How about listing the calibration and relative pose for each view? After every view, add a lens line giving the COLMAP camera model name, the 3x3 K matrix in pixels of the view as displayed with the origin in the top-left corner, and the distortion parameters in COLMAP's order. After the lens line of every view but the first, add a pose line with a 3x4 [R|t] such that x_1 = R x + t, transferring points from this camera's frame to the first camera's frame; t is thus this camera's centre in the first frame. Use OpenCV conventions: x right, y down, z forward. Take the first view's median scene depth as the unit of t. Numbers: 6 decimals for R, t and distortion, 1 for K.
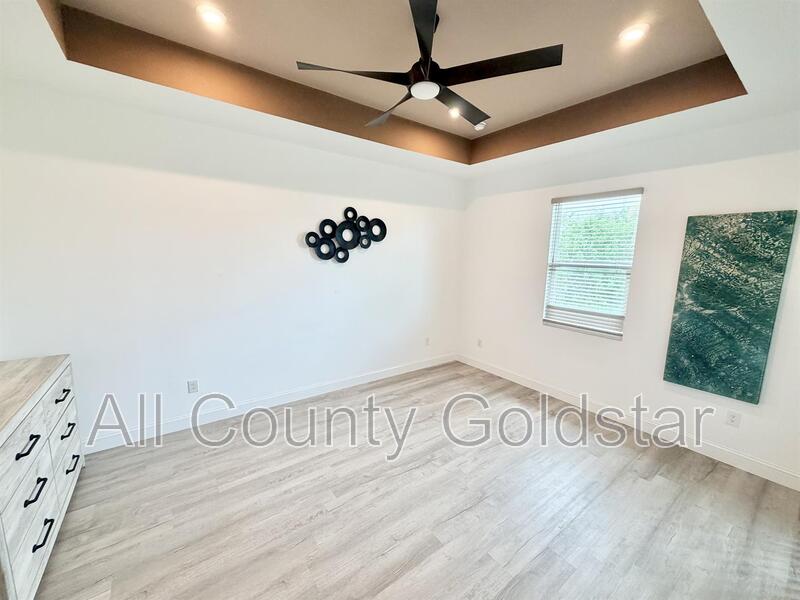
lens RADIAL K [[317.1, 0, 397.8], [0, 317.1, 299.8], [0, 0, 1]] dist [0.001466, -0.000027]
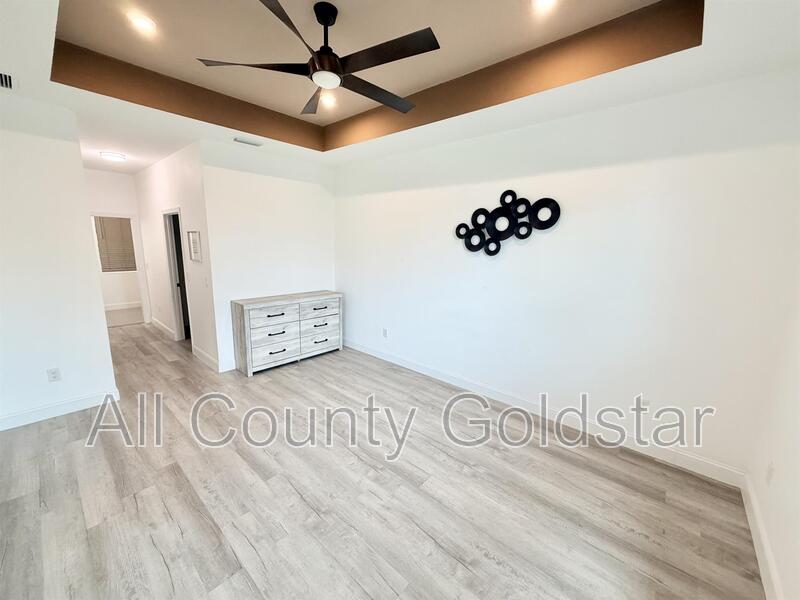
lens RADIAL K [[317.1, 0, 399.1], [0, 317.1, 300.8], [0, 0, 1]] dist [0.001466, -0.000027]
pose [[0.216341, 0.162026, -0.962779, 0.669047], [-0.161498, 0.978487, 0.128380, -0.067713], [0.962868, 0.127713, 0.237854, 0.575321]]
